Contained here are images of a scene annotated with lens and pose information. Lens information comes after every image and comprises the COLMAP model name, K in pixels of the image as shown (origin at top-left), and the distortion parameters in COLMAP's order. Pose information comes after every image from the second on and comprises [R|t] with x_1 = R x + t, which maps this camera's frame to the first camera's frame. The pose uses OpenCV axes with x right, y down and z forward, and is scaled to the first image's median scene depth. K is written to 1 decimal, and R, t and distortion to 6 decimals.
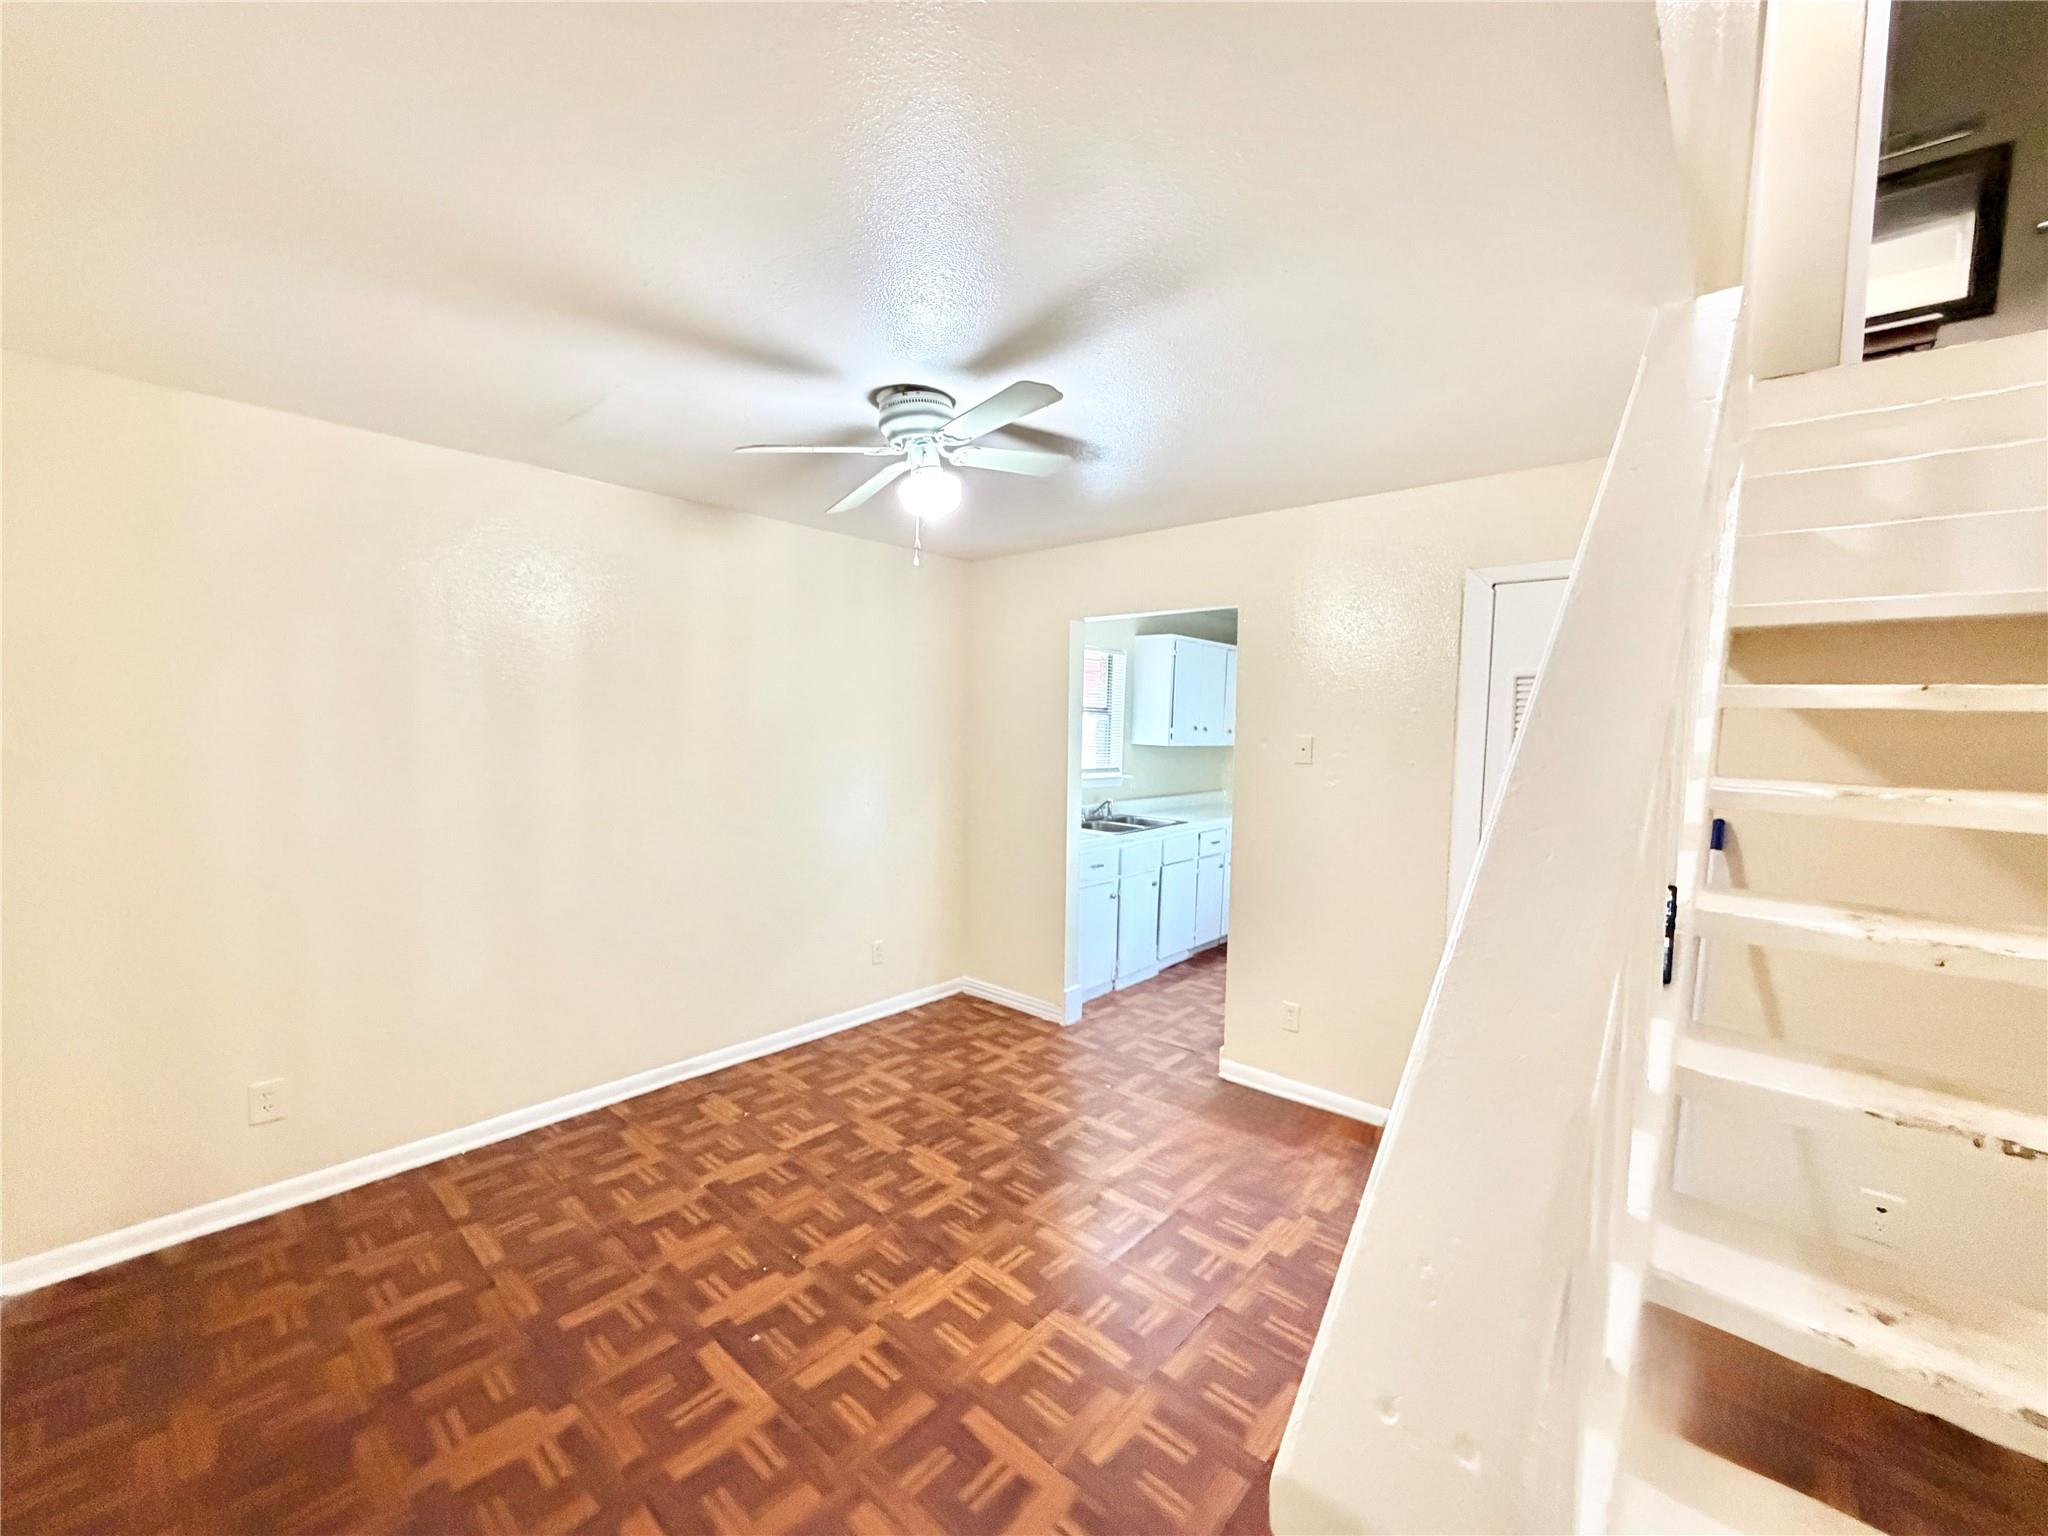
lens RADIAL K [[817.8, 0, 1019.3], [0, 817.8, 770.0], [0, 0, 1]] dist [-0.000635, 0.000358]
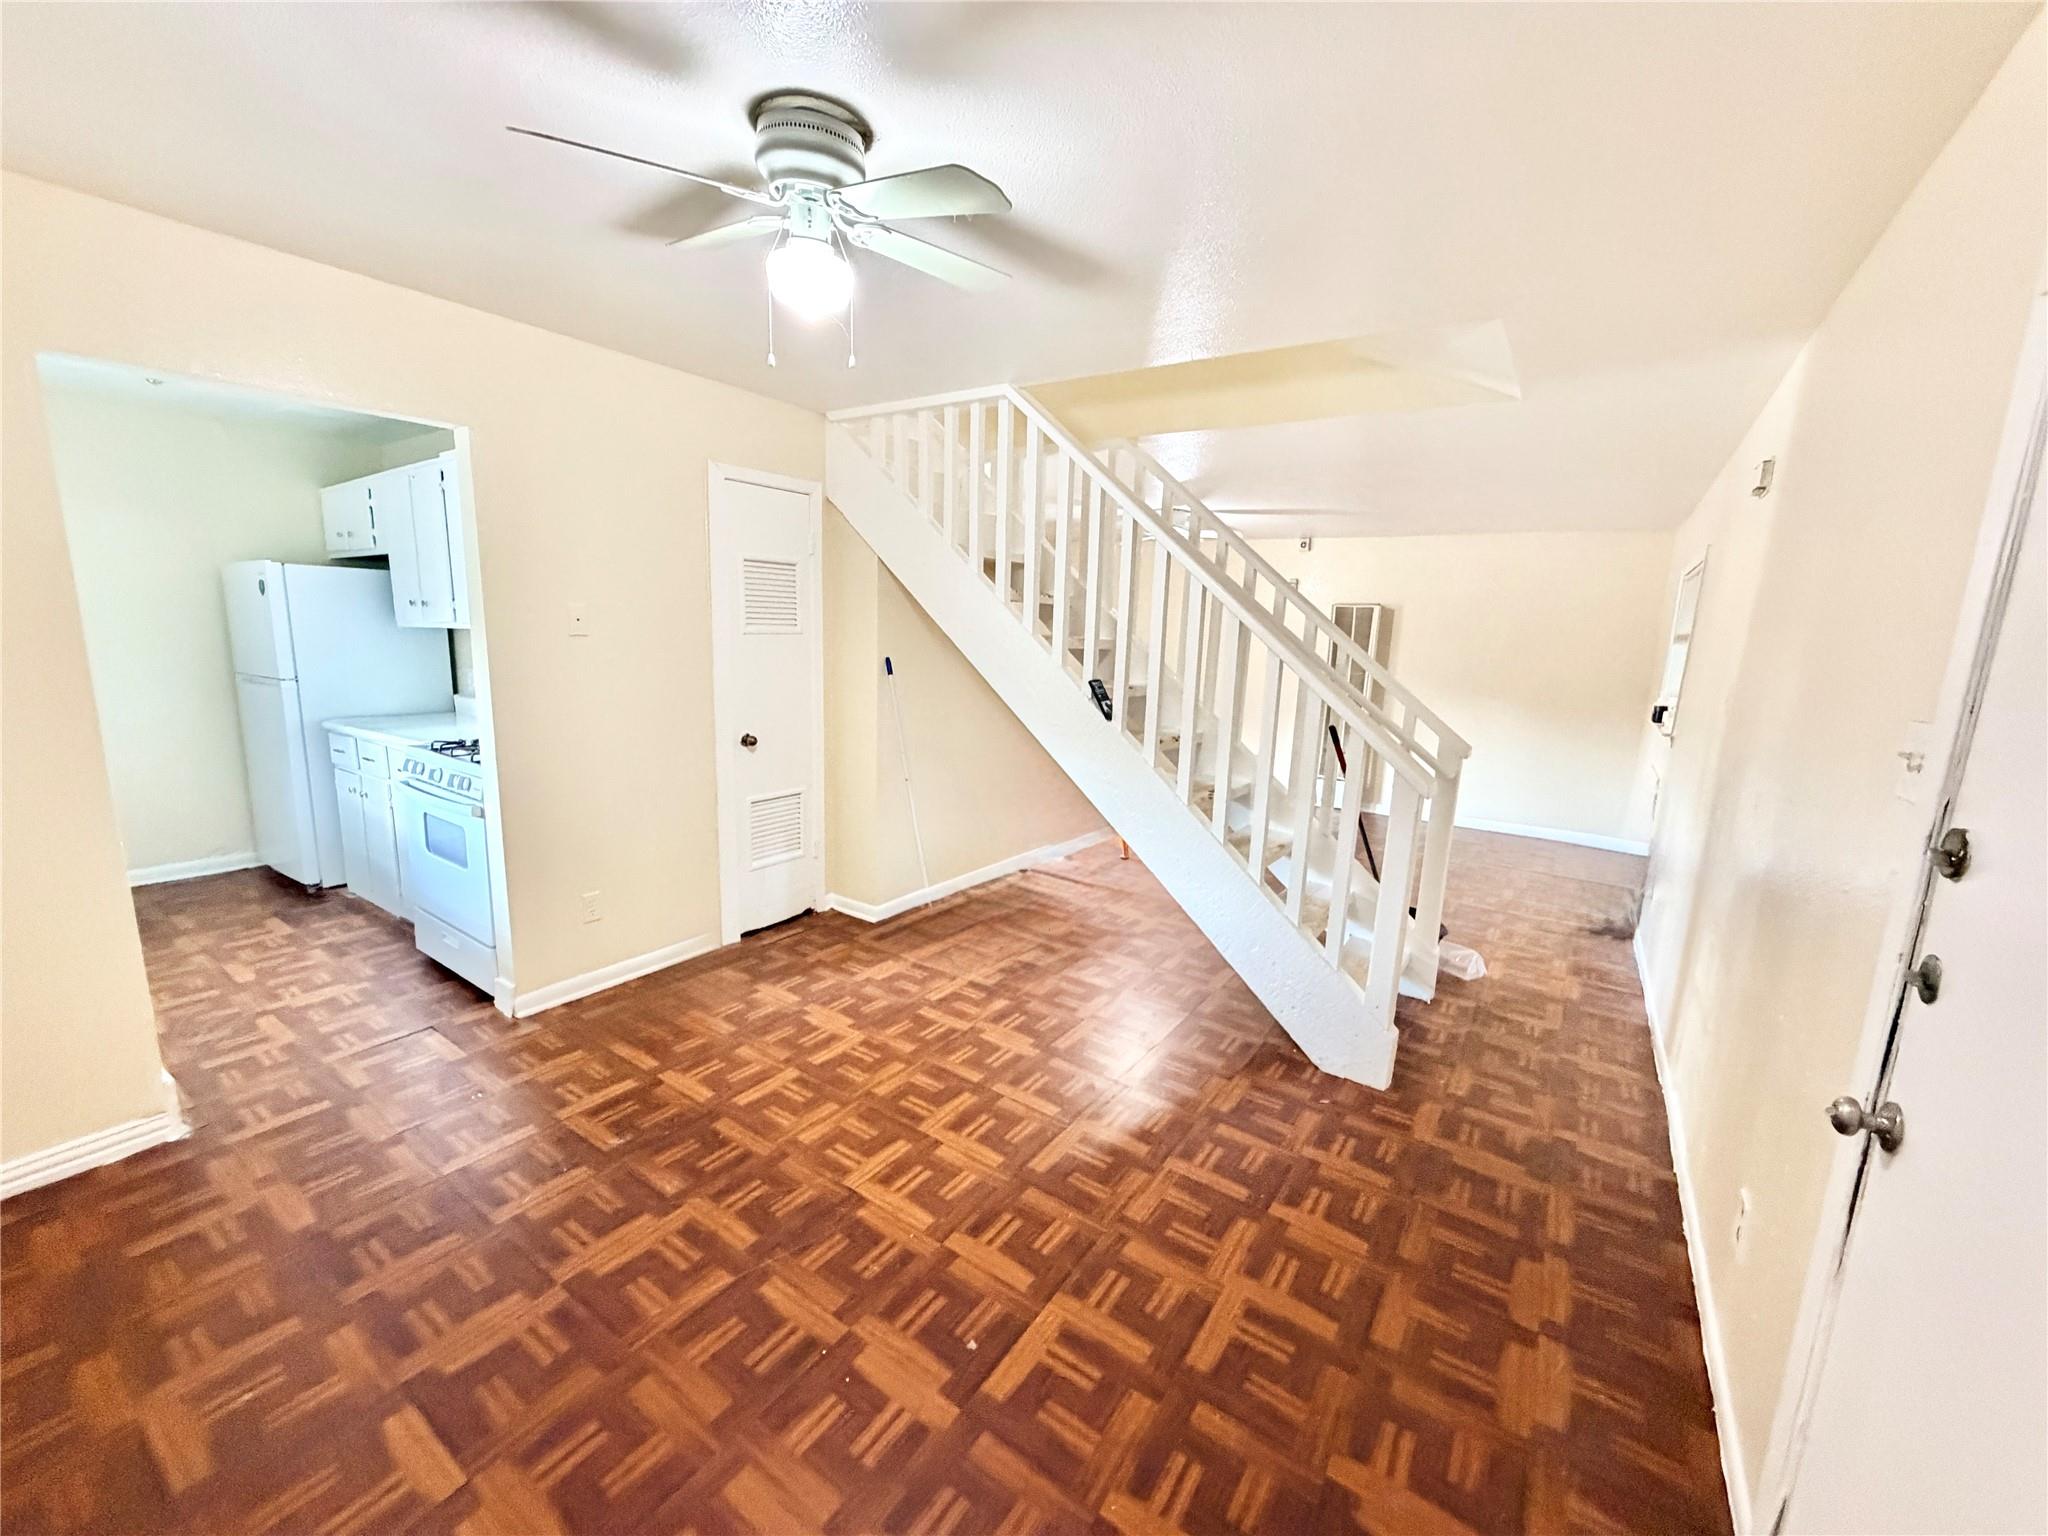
lens RADIAL K [[820.9, 0, 1022.4], [0, 820.9, 769.4], [0, 0, 1]] dist [-0.000853, 0.000348]
pose [[-0.128875, -0.197845, 0.971725, -0.803766], [0.020352, 0.979162, 0.202058, -0.045650], [-0.991452, 0.045817, -0.122163, 0.795932]]
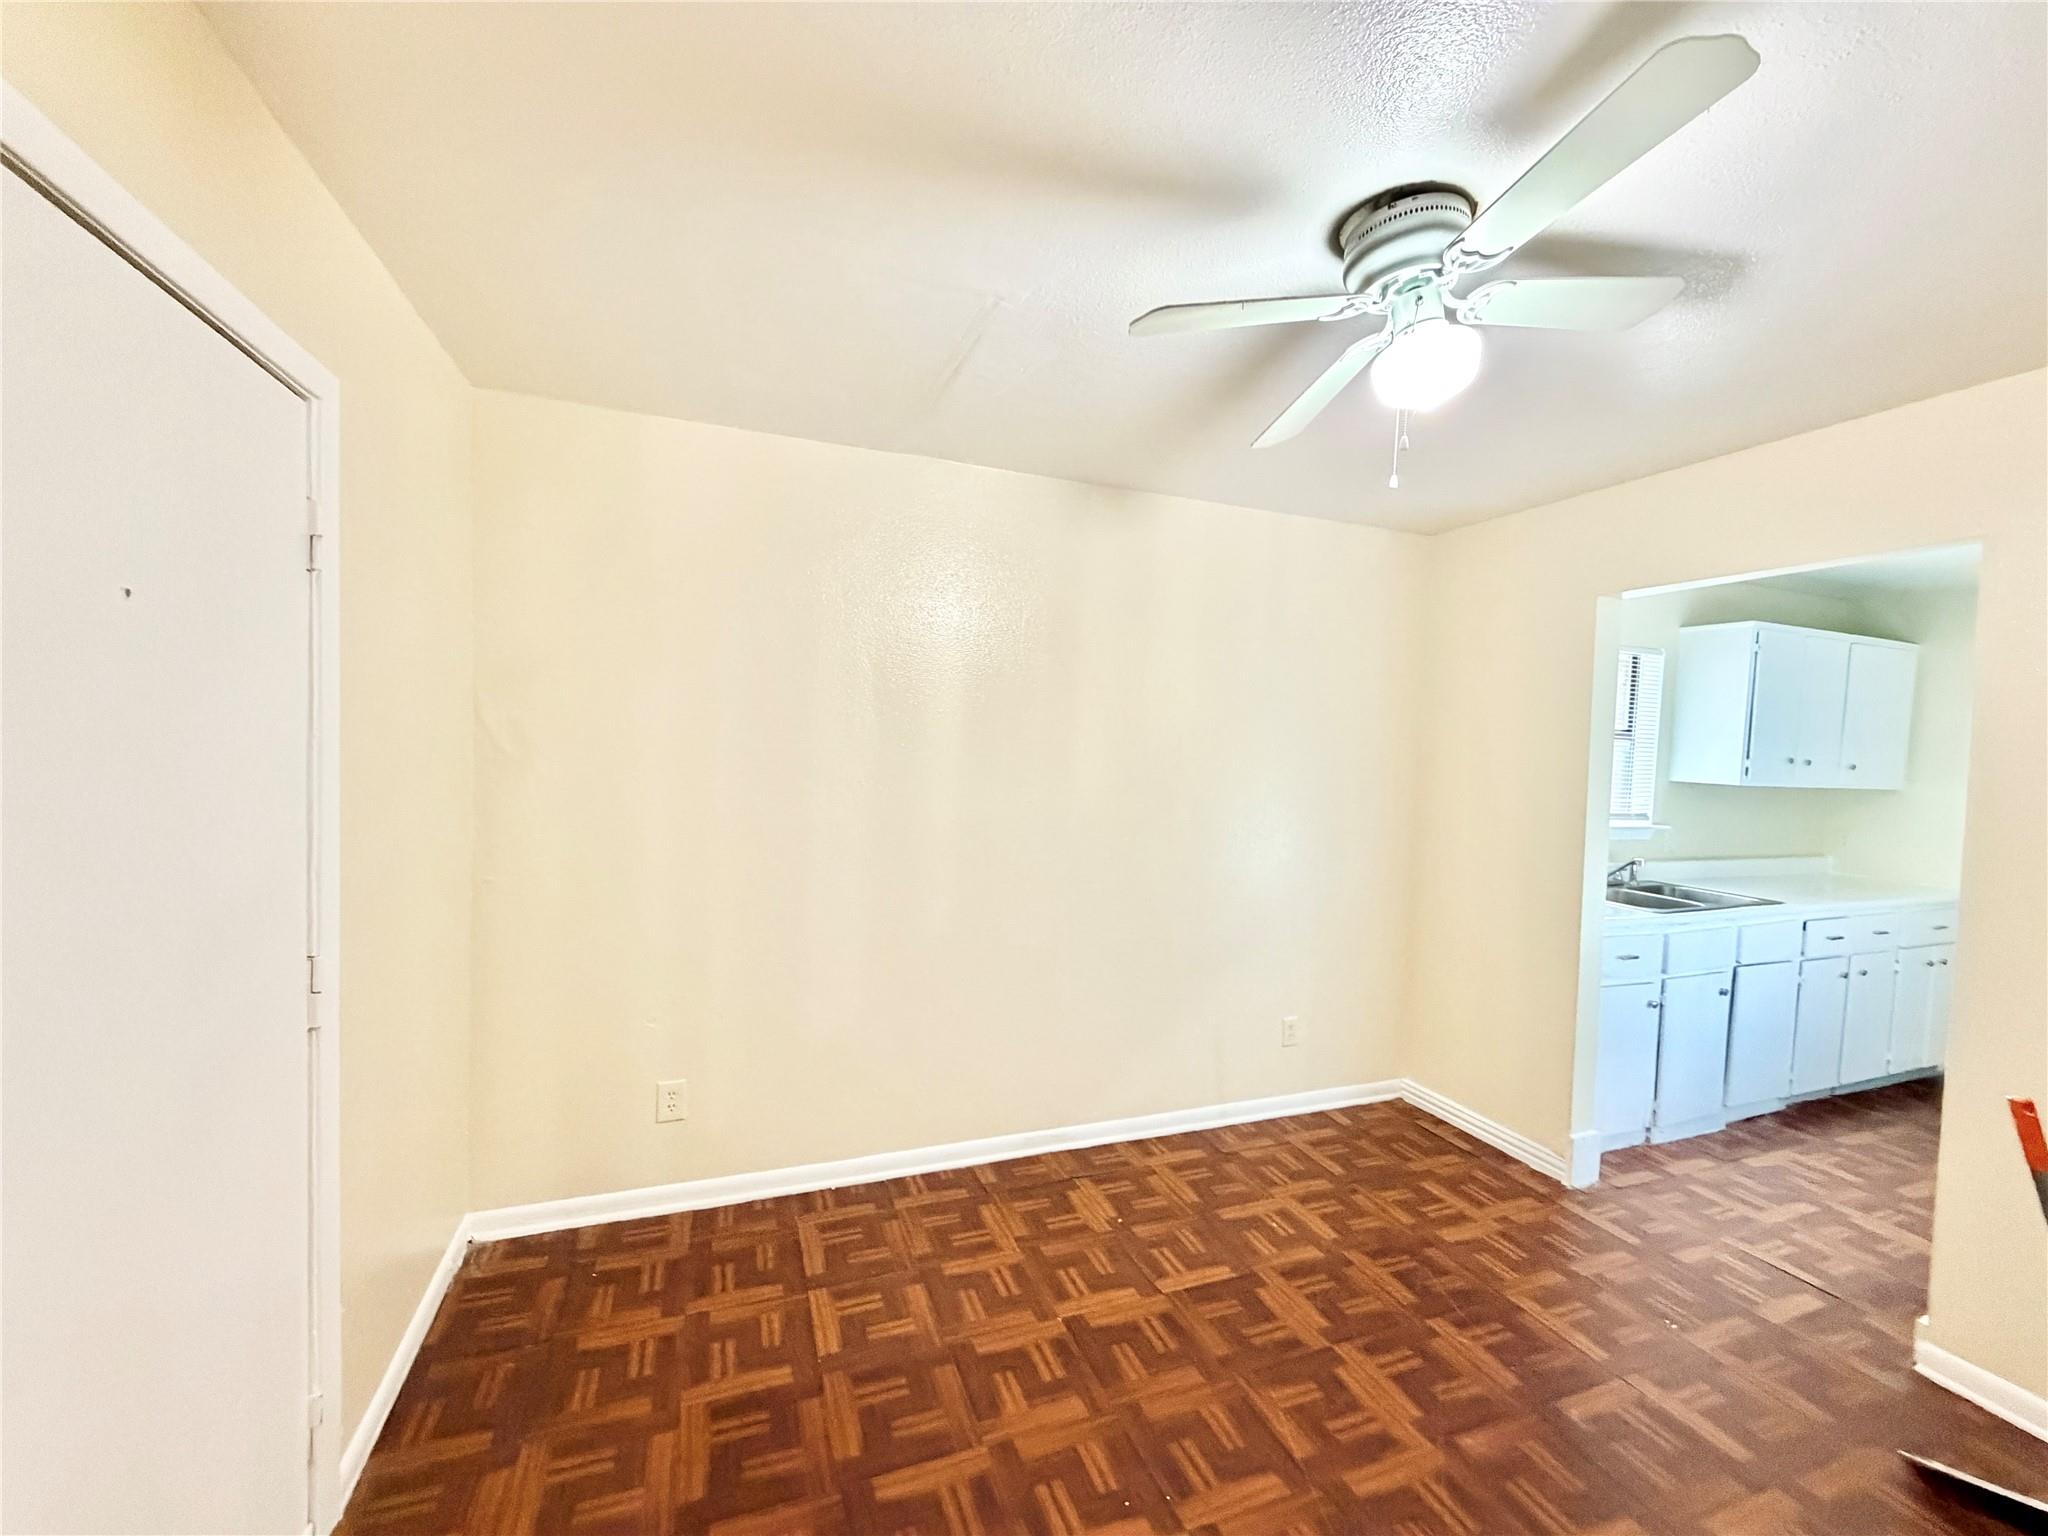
lens RADIAL K [[817.8, 0, 1019.3], [0, 817.8, 770.0], [0, 0, 1]] dist [-0.000635, 0.000358]
pose [[0.886419, 0.027346, -0.462075, -0.074865], [-0.043759, 0.998733, -0.024840, 0.001446], [0.460811, 0.042239, 0.886493, 0.267828]]
